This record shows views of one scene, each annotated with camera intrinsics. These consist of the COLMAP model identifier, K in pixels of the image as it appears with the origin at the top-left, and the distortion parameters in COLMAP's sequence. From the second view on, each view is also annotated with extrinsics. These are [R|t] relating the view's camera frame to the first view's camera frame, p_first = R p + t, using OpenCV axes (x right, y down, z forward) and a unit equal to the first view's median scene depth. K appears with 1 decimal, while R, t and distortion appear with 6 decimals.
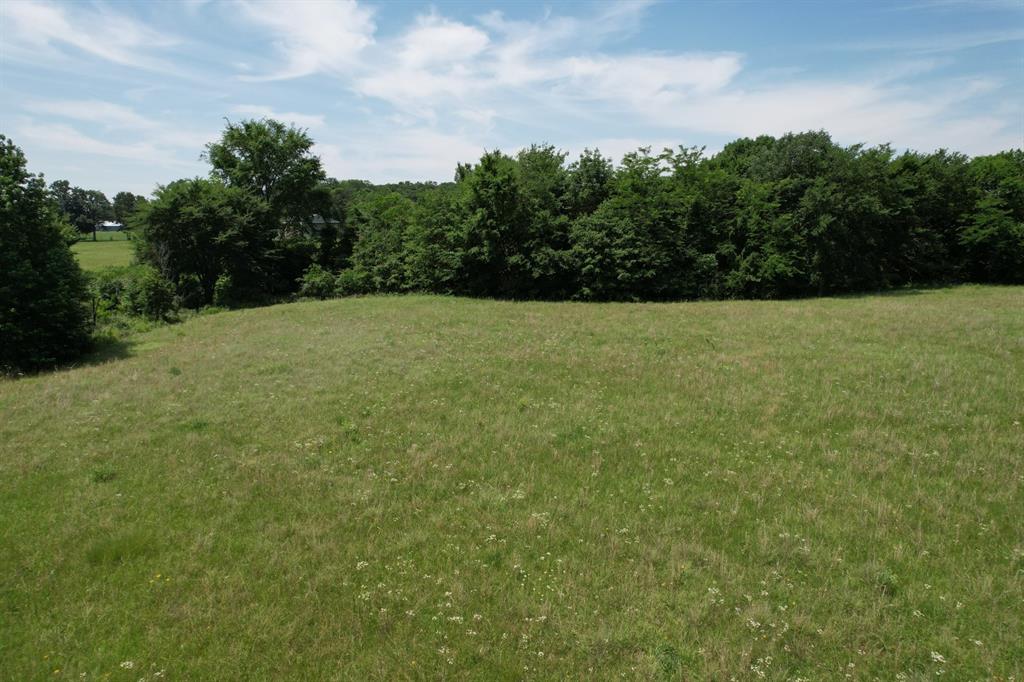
lens RADIAL K [[653.1, 0, 511.8], [0, 653.1, 344.4], [0, 0, 1]] dist [-0.083114, 0.079355]
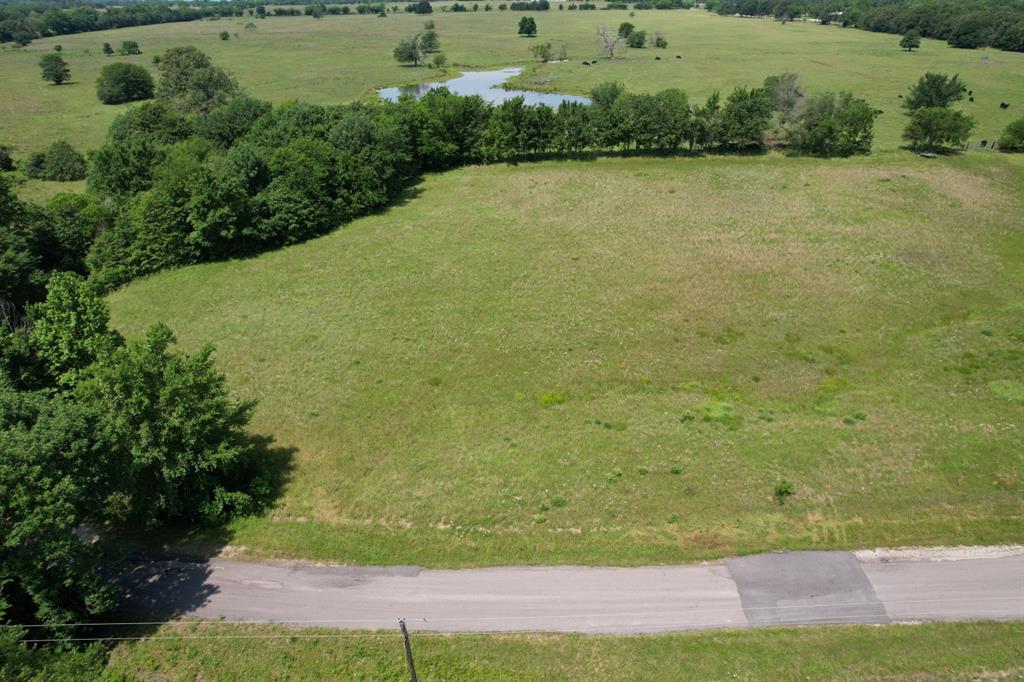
lens RADIAL K [[653.1, 0, 511.8], [0, 653.1, 344.4], [0, 0, 1]] dist [-0.083114, 0.079355]
pose [[0.563196, -0.403804, 0.720938, -0.895950], [0.166672, 0.910046, 0.379522, -0.376670], [-0.809339, -0.093585, 0.579837, -0.478870]]
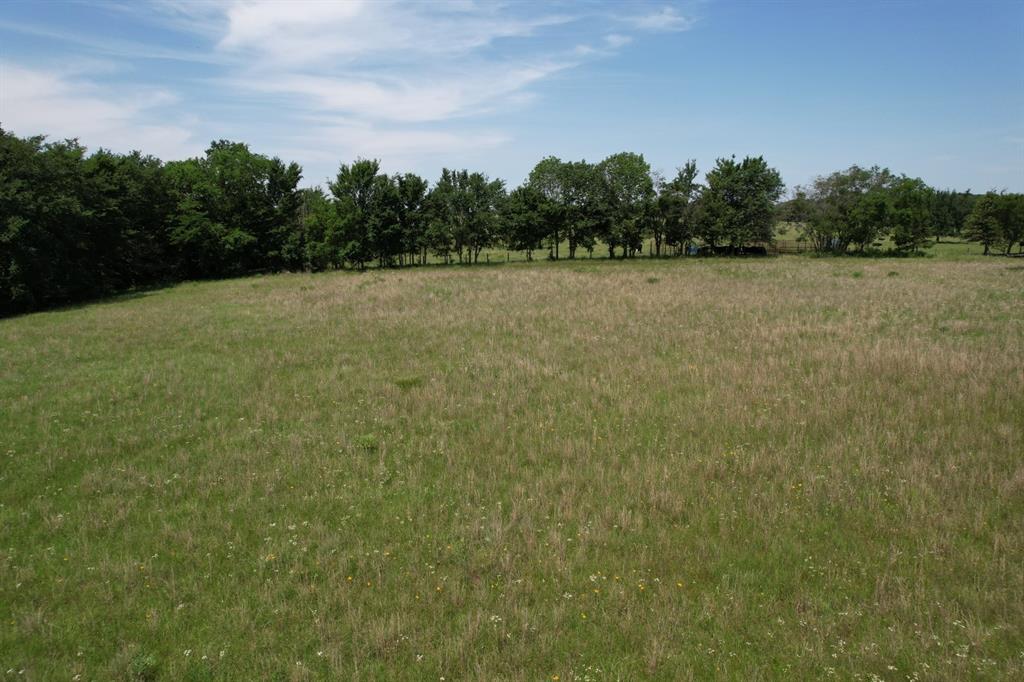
lens RADIAL K [[653.1, 0, 511.8], [0, 653.1, 344.4], [0, 0, 1]] dist [-0.083114, 0.079355]
pose [[0.470492, -0.167689, 0.866324, 0.035261], [0.167892, 0.980854, 0.098677, -0.008599], [-0.866285, 0.099022, 0.489638, 0.030397]]
